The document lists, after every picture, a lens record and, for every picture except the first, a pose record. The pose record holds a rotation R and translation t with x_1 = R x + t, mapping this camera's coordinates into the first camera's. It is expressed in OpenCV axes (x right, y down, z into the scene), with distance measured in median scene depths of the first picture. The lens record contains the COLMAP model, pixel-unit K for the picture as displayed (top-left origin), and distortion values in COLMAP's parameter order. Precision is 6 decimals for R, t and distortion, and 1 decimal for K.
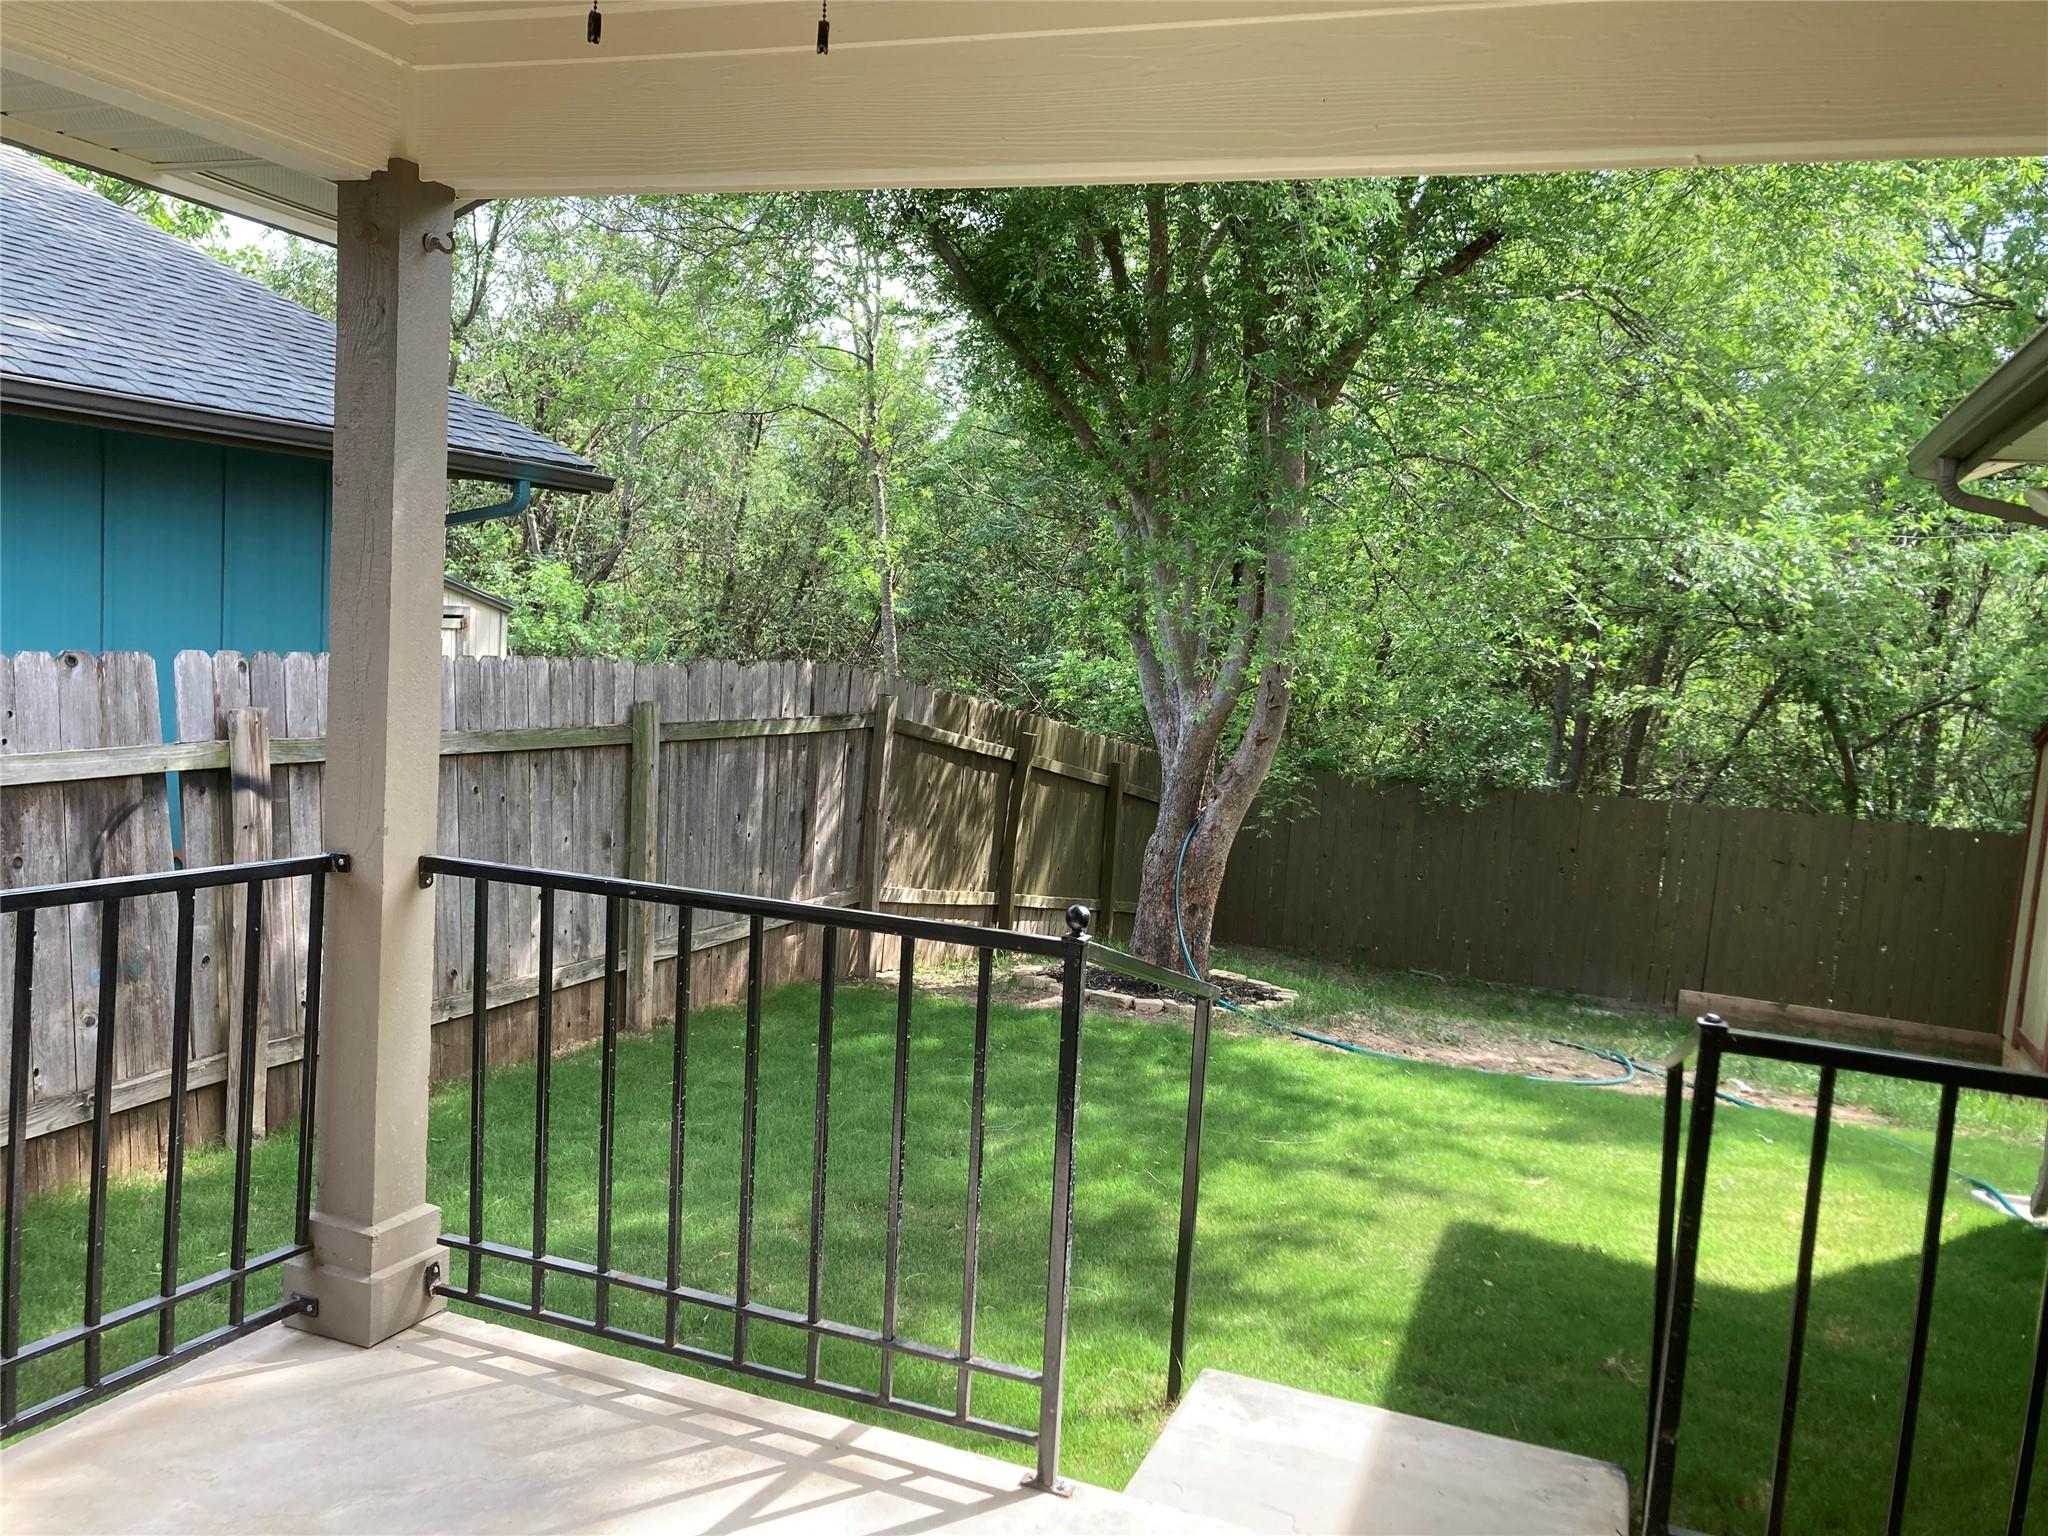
lens RADIAL K [[1688.9, 0, 1019.8], [0, 1688.9, 765.9], [0, 0, 1]] dist [0.038054, -0.037279]
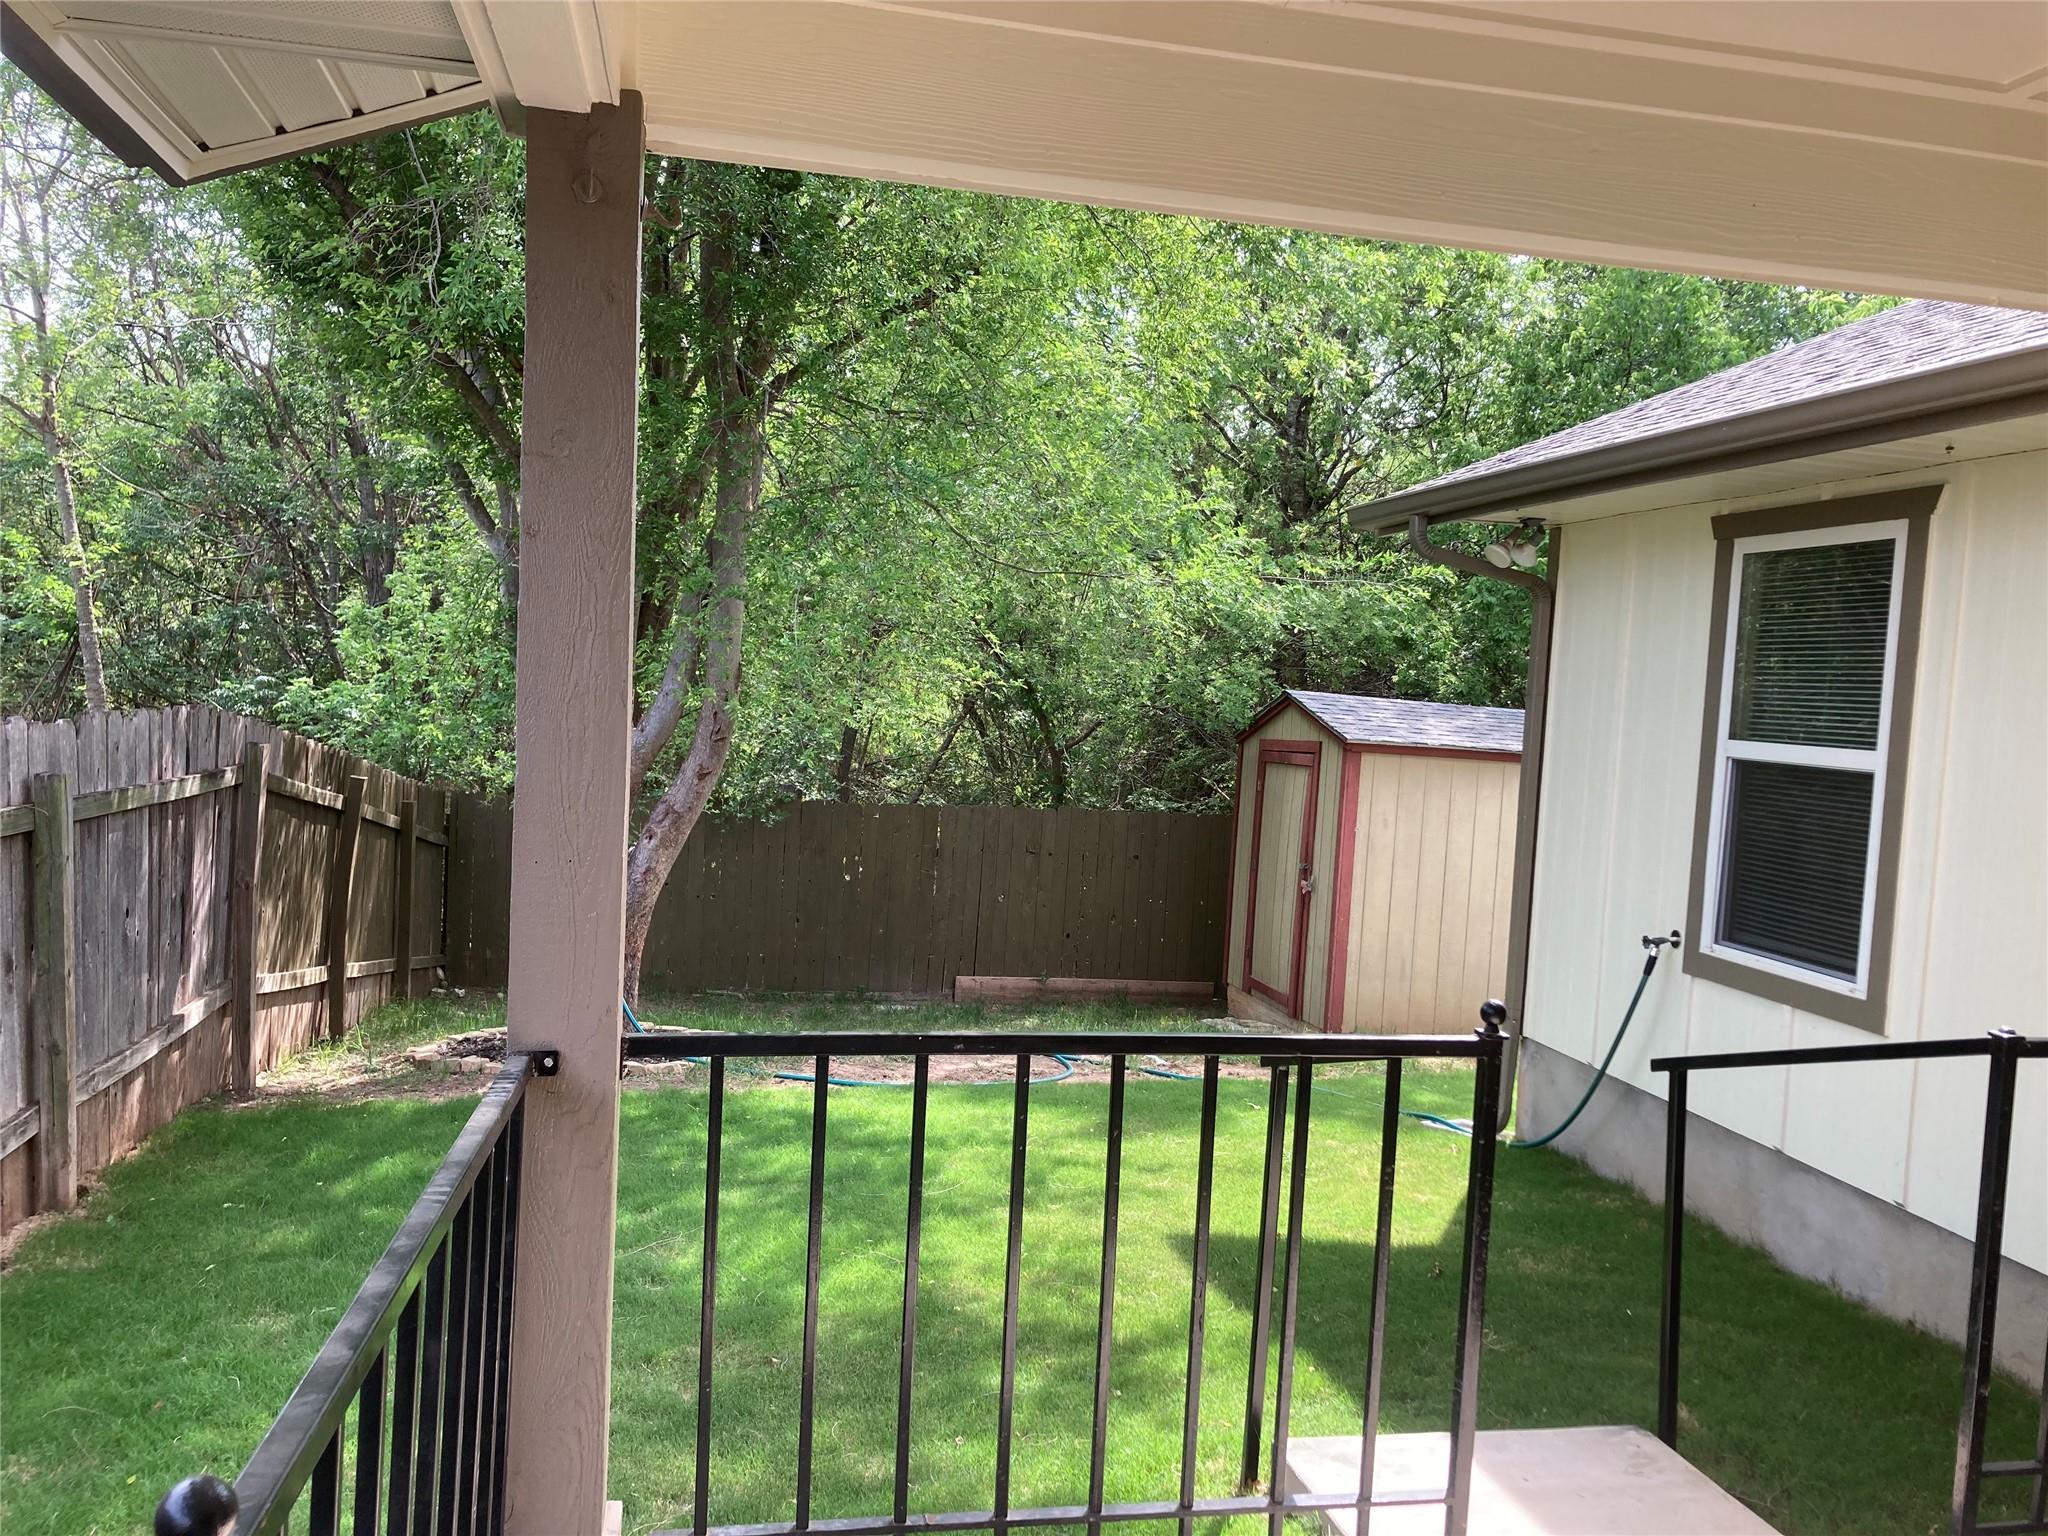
lens RADIAL K [[1688.9, 0, 1028.1], [0, 1688.9, 776.3], [0, 0, 1]] dist [0.038054, -0.037279]
pose [[0.837051, -0.056194, 0.544231, -0.228871], [0.052792, 0.998366, 0.021889, -0.025787], [-0.544572, 0.010409, 0.838650, 0.108444]]
